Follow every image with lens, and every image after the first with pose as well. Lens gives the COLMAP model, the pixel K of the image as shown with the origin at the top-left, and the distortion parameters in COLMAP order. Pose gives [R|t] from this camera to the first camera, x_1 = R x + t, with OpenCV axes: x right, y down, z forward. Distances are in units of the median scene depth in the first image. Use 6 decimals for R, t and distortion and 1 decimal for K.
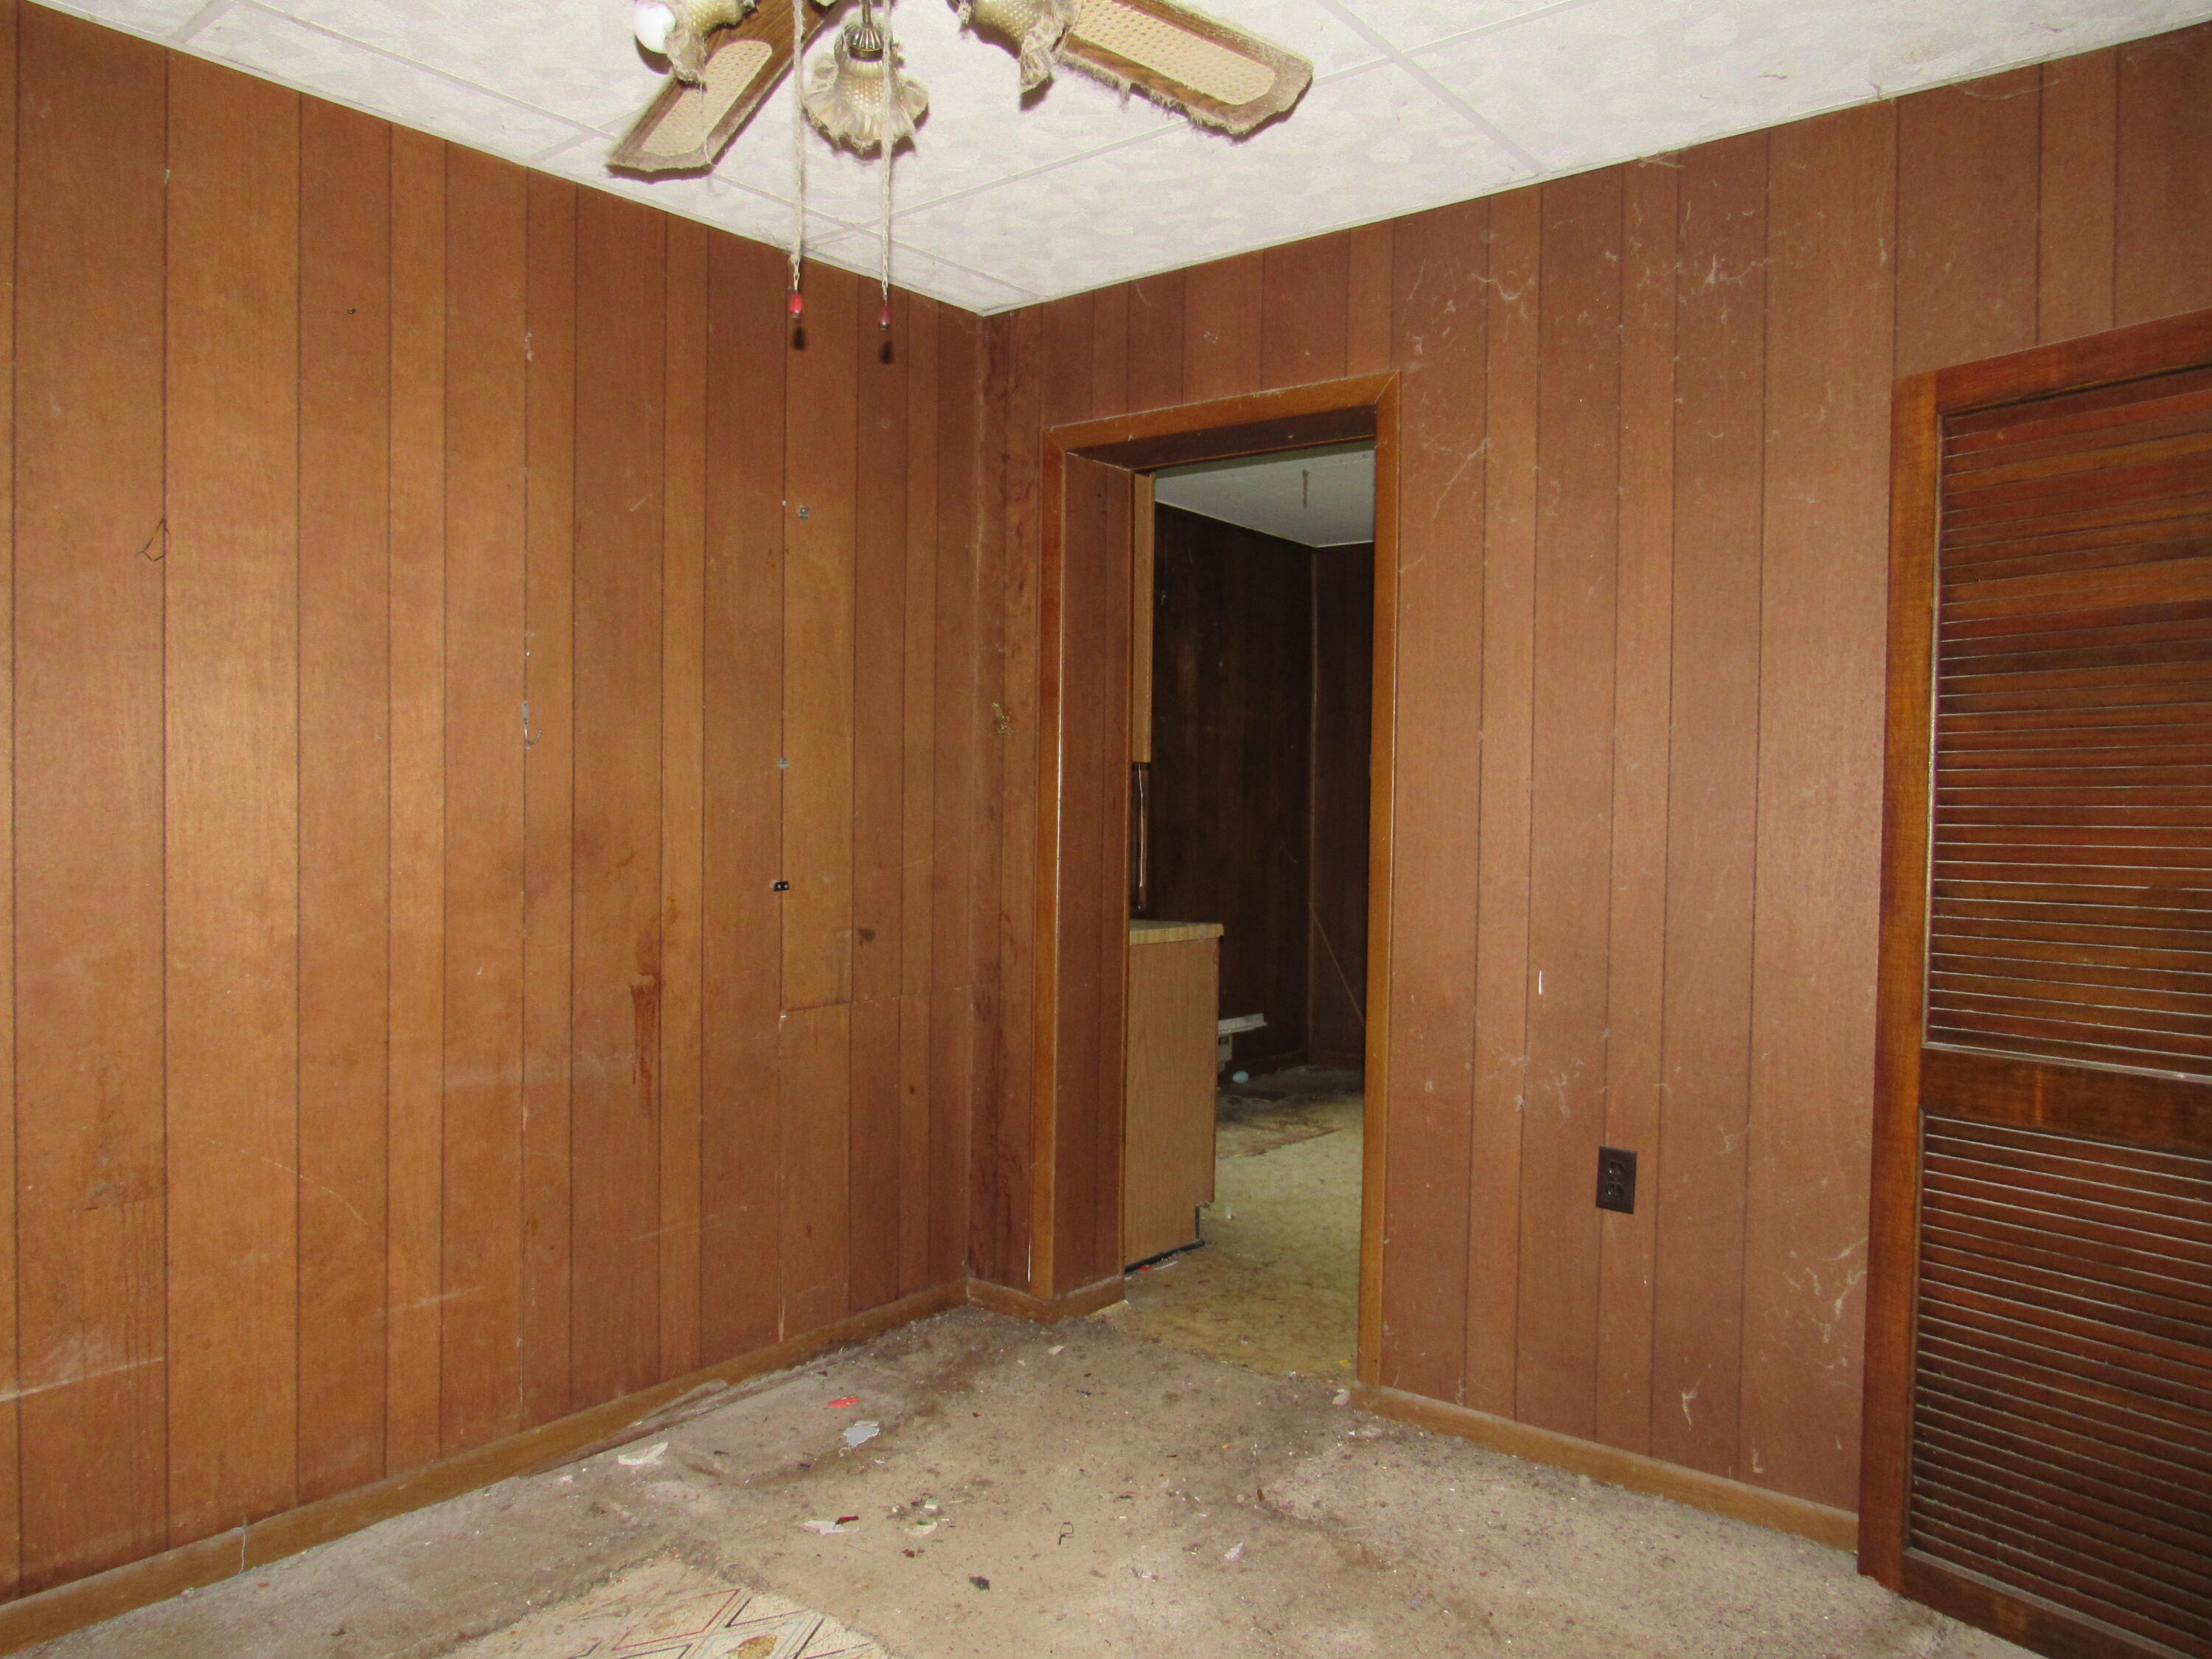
lens RADIAL K [[1596.5, 0, 1106.0], [0, 1596.5, 829.5], [0, 0, 1]] dist [-0.037712, 0.026192]
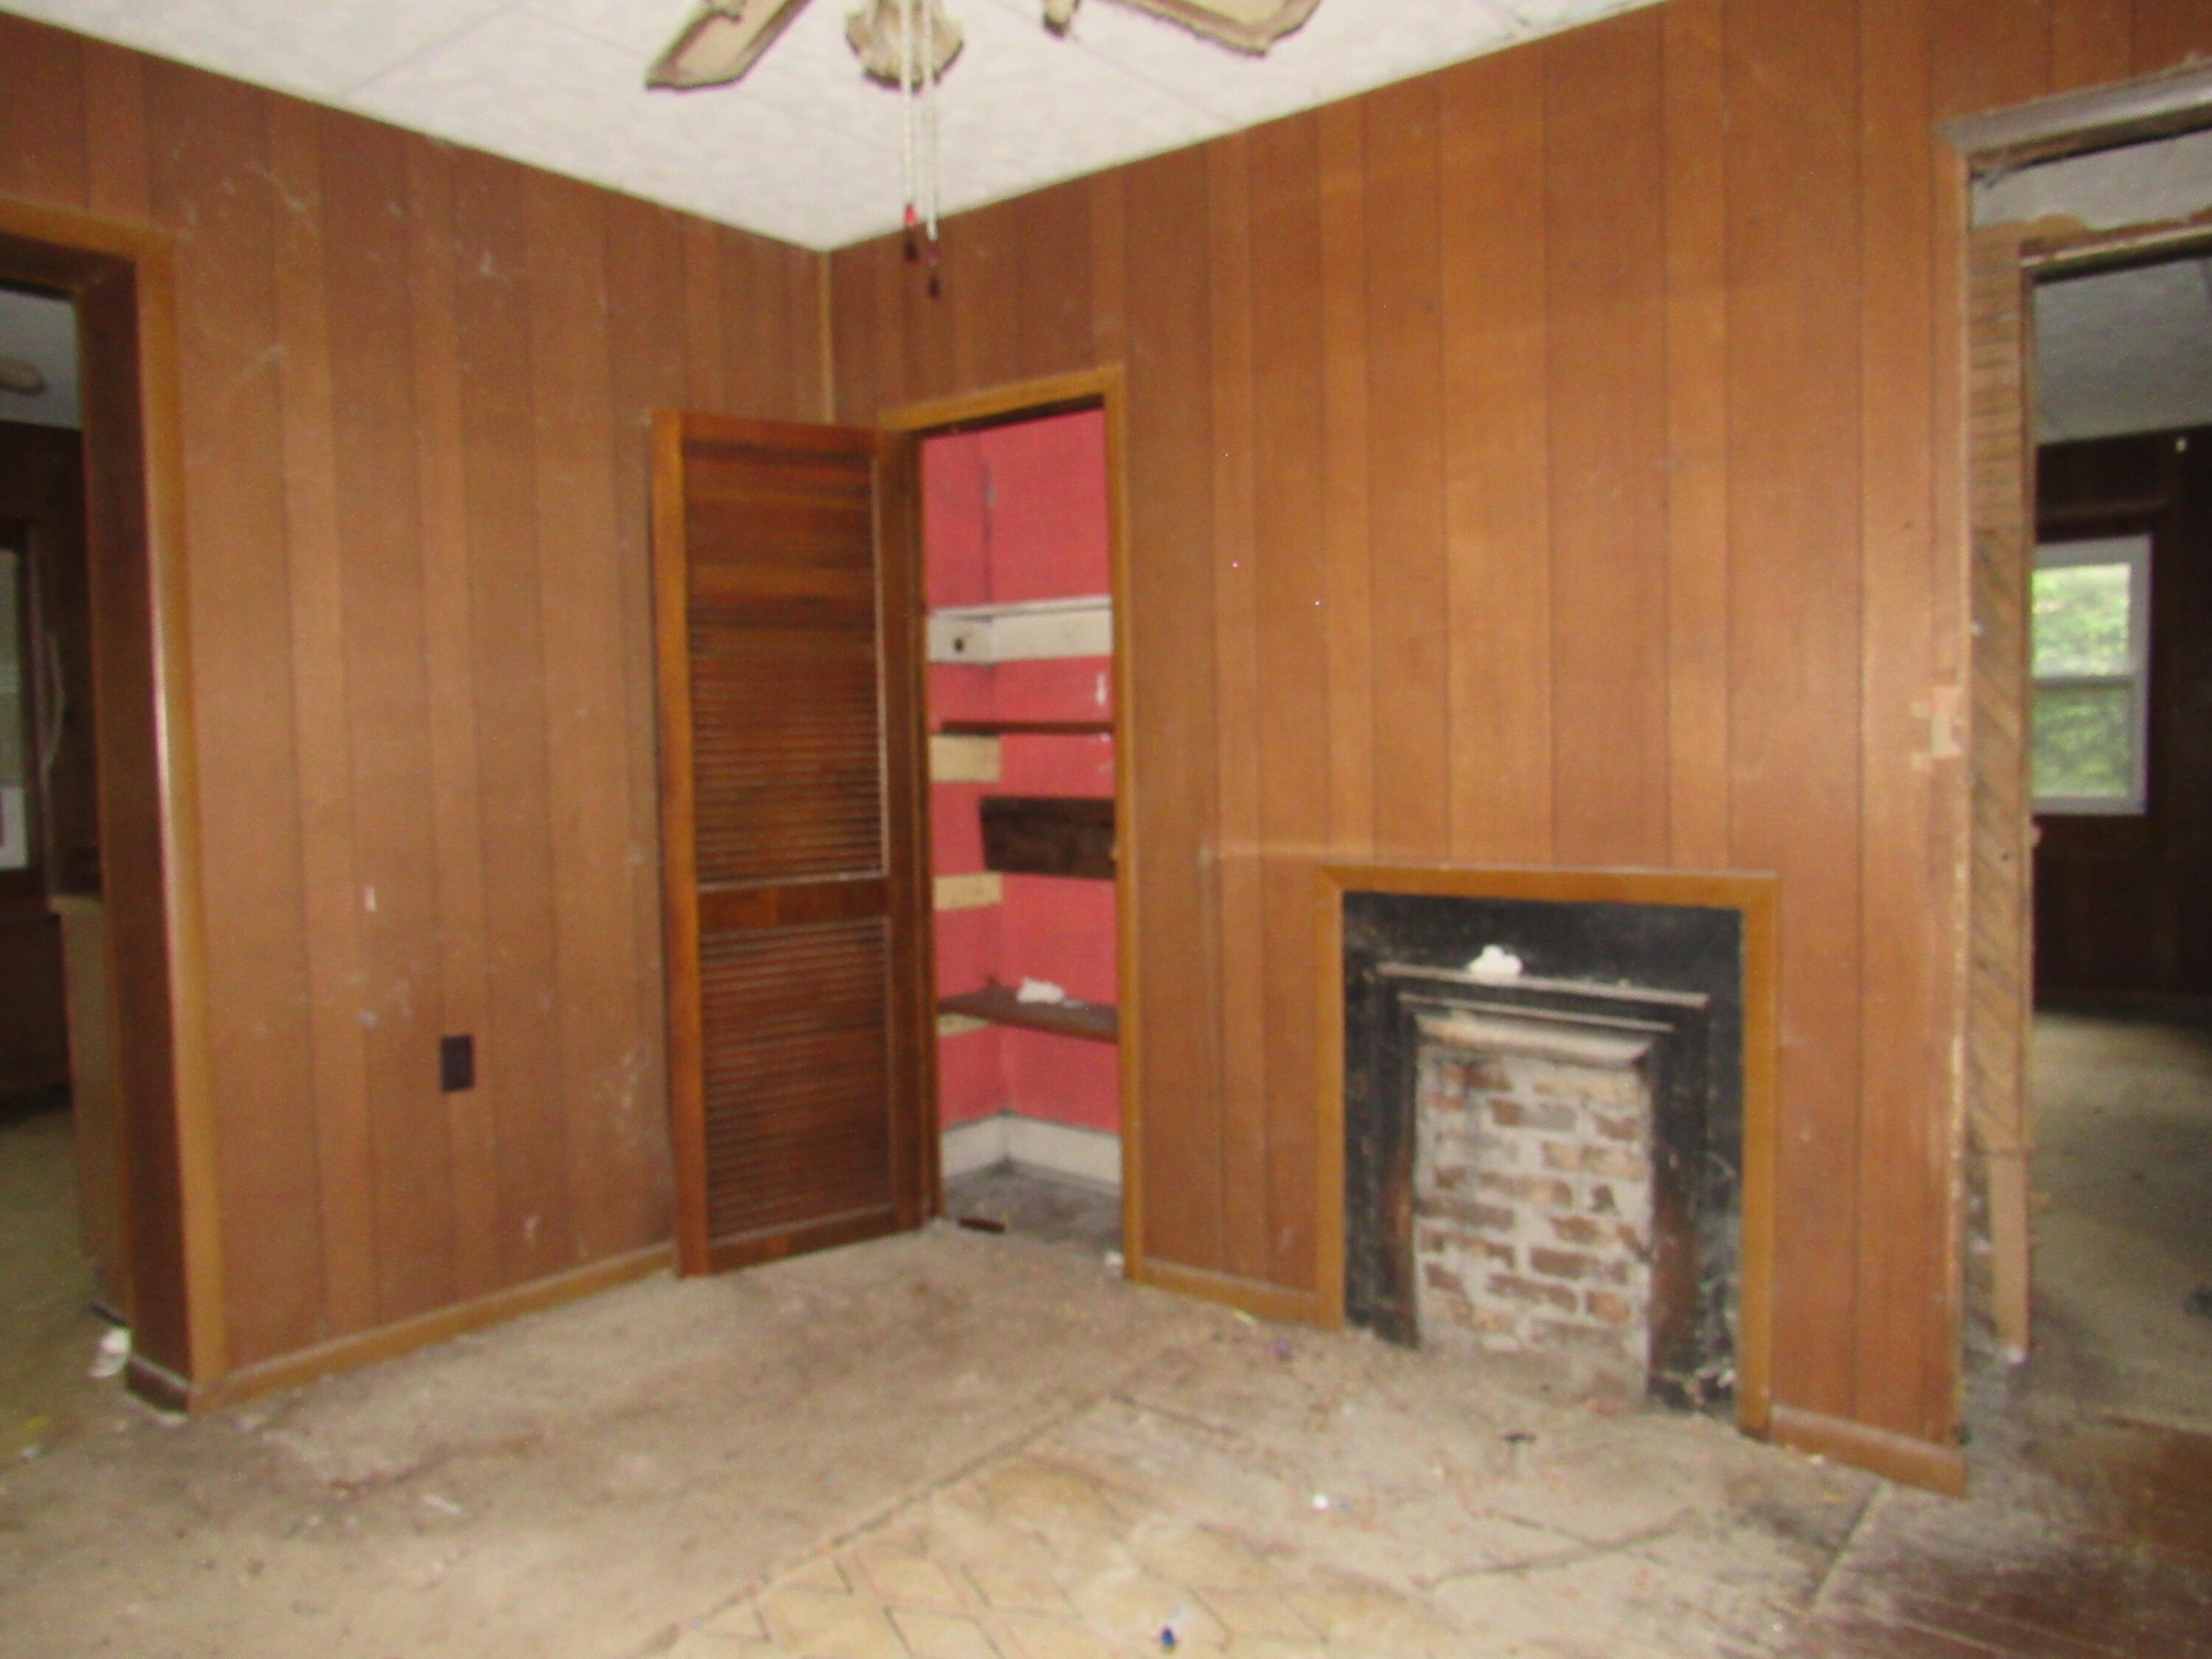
lens RADIAL K [[1596.5, 0, 1106.0], [0, 1596.5, 829.5], [0, 0, 1]] dist [-0.037712, 0.026192]
pose [[-0.009551, -0.069575, 0.997531, -0.854681], [0.036073, 0.996903, 0.069876, -0.003549], [-0.999304, 0.036651, -0.007011, 0.602664]]
